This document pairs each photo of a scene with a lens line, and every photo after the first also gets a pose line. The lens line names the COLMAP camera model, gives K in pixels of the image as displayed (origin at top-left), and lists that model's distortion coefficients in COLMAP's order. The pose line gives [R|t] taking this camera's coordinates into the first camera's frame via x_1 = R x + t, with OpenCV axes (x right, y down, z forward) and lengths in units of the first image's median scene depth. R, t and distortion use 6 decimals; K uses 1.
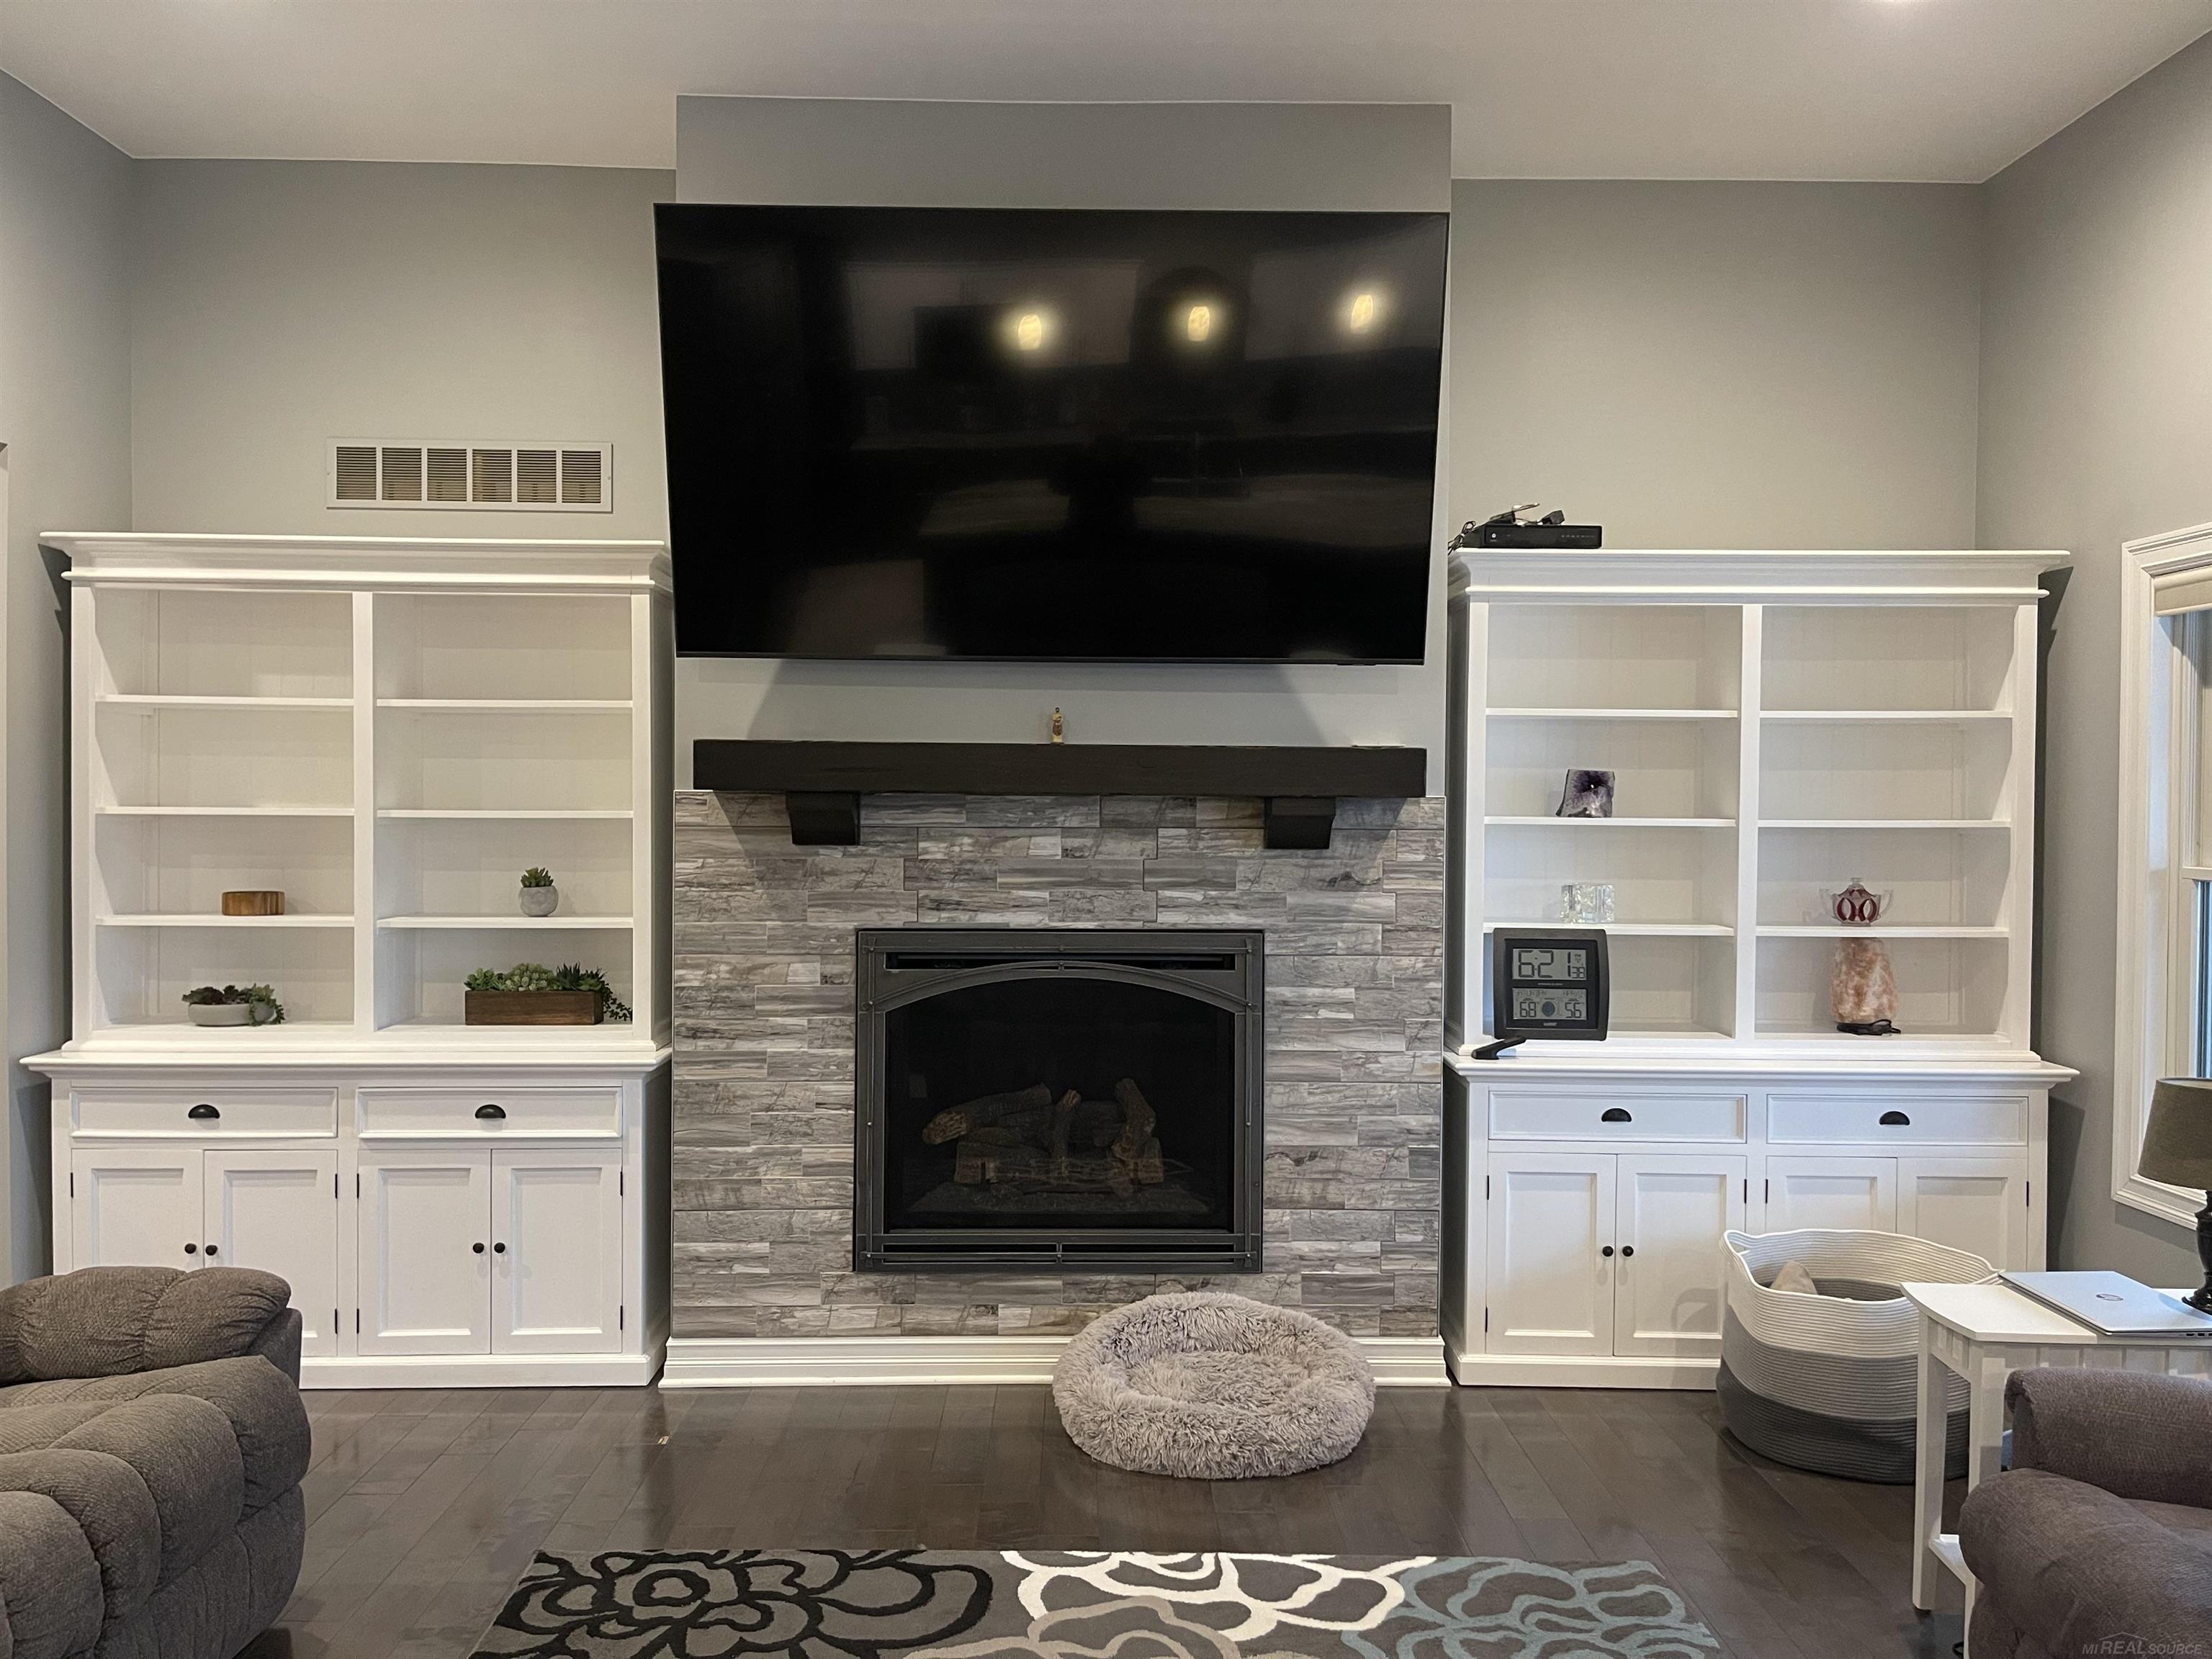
lens RADIAL K [[1682.0, 0, 1104.7], [0, 1682.0, 827.8], [0, 0, 1]] dist [0.068503, -0.062431]
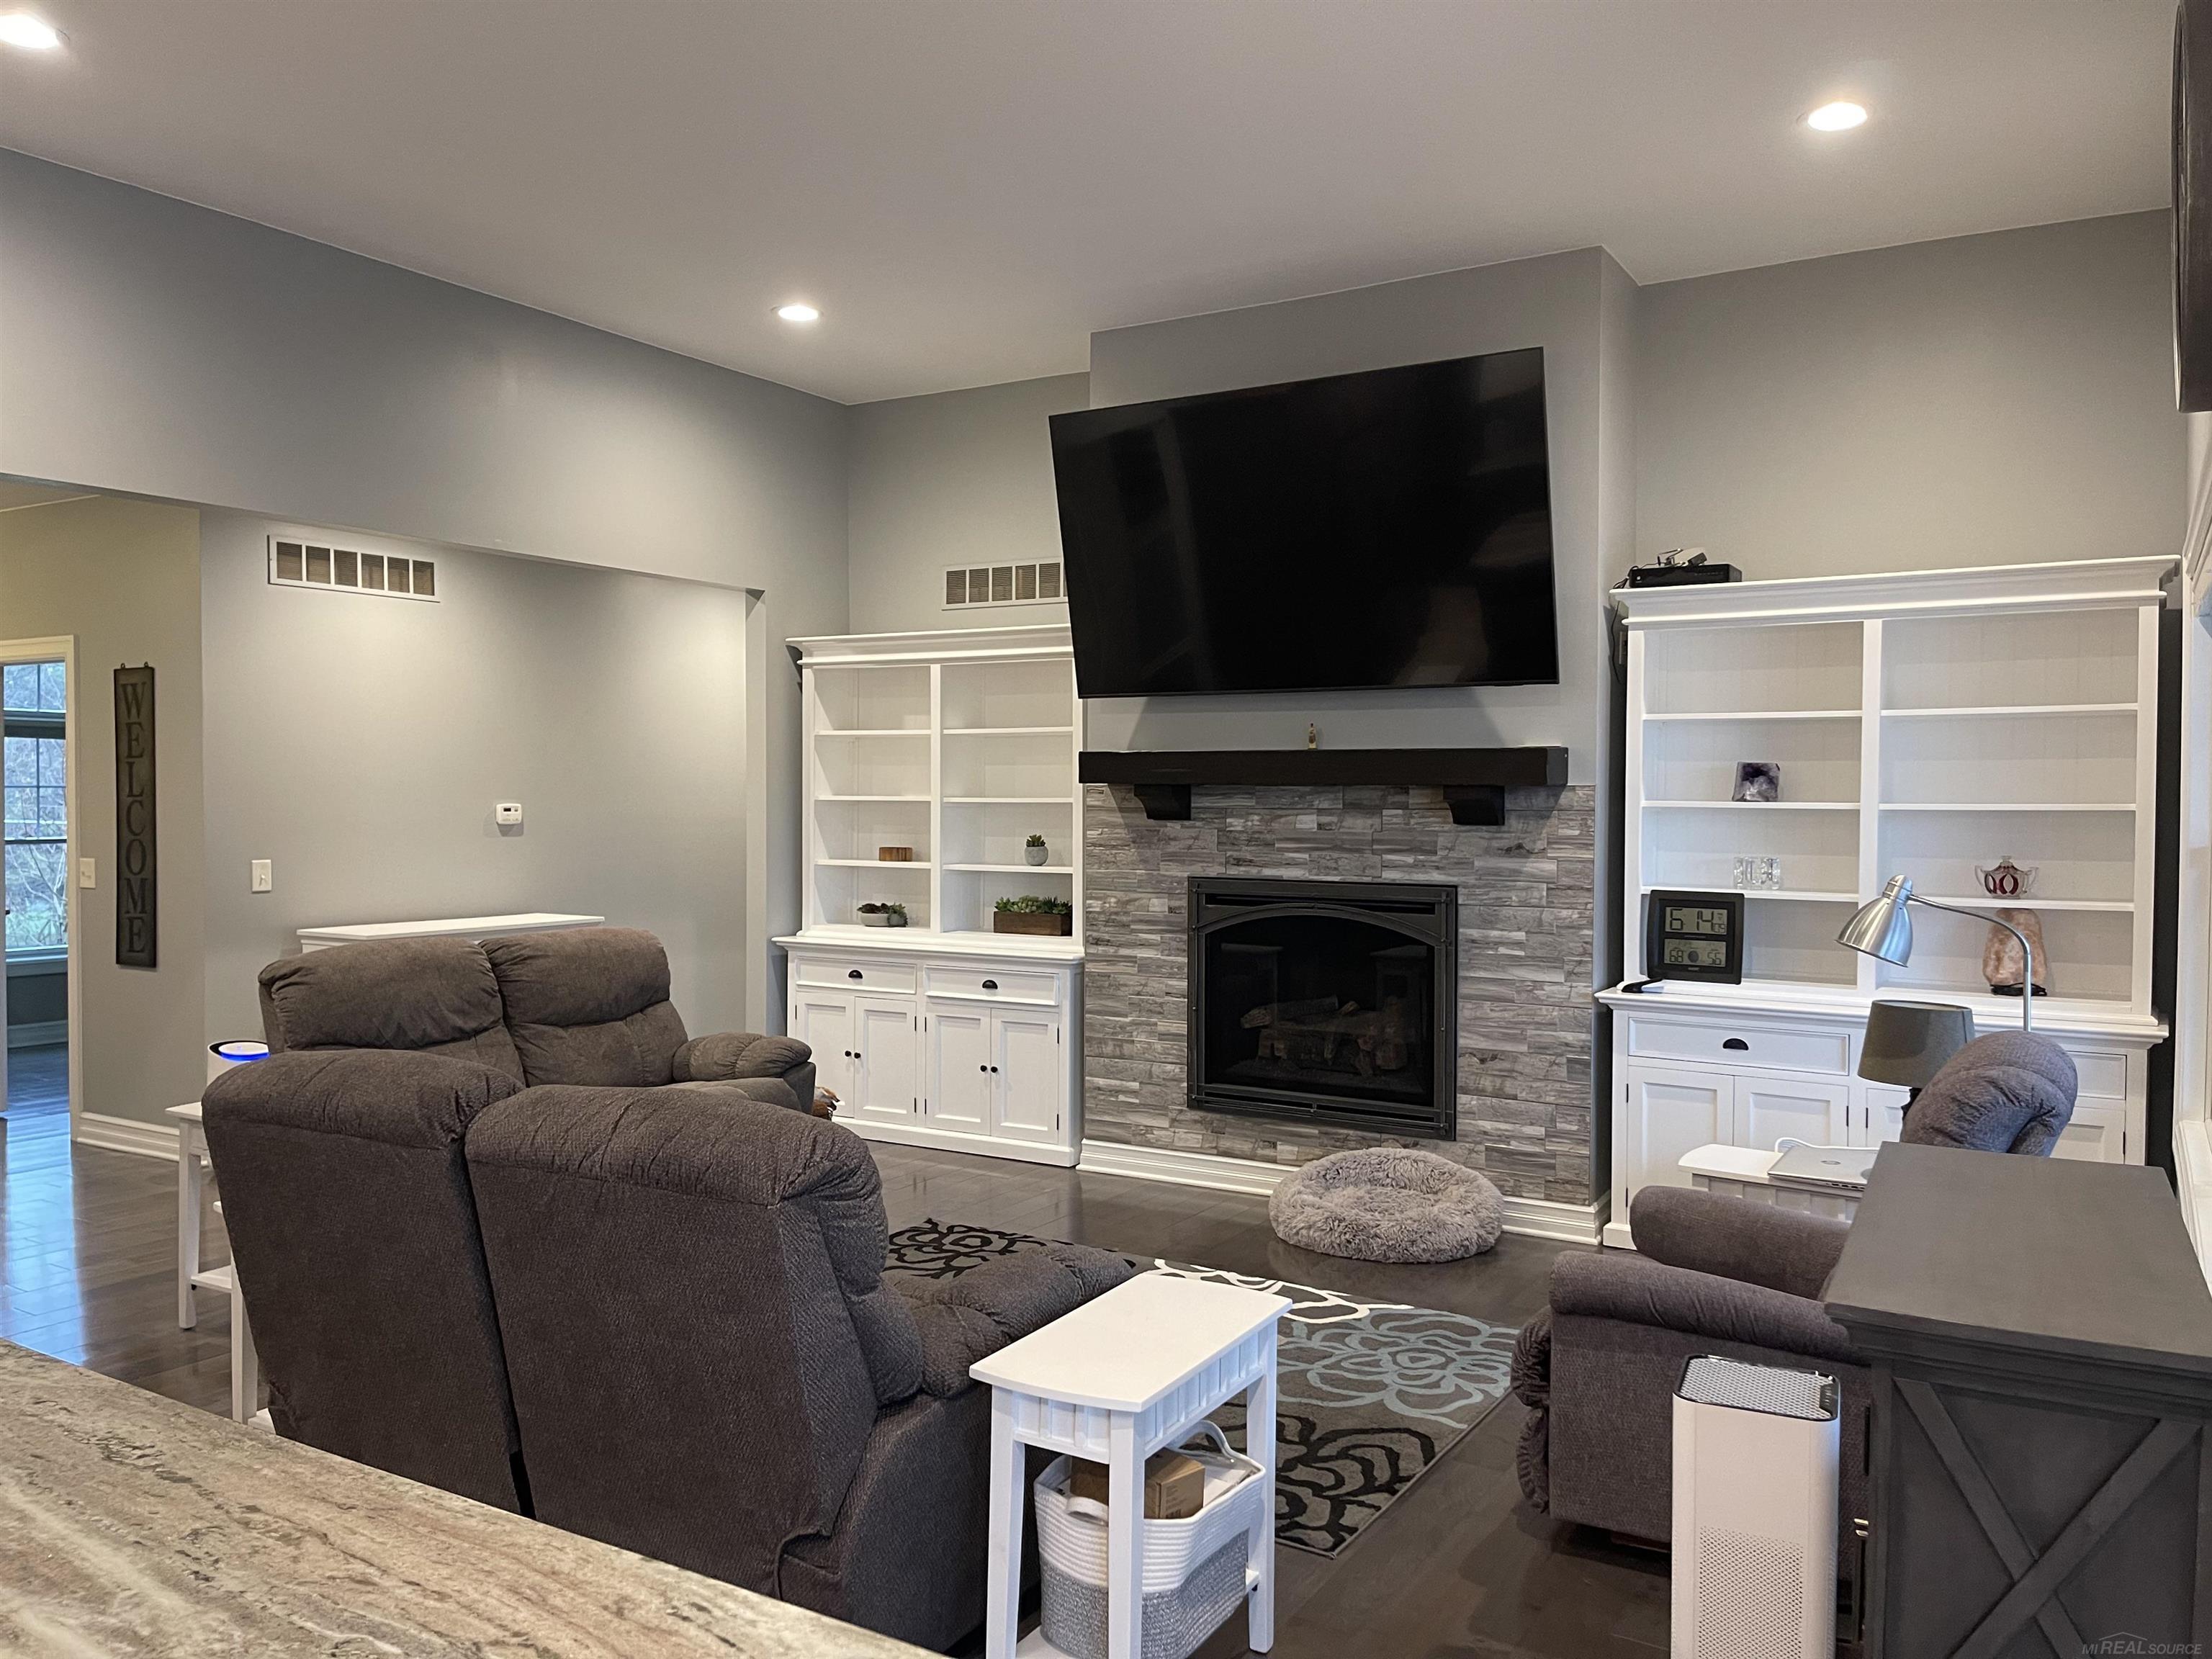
lens RADIAL K [[1682.0, 0, 1117.5], [0, 1682.0, 836.1], [0, 0, 1]] dist [0.068503, -0.062431]
pose [[0.845258, 0.010876, -0.534248, 0.580644], [-0.008521, 0.999940, 0.006874, 0.014468], [0.534291, -0.001258, 0.845300, -0.277674]]
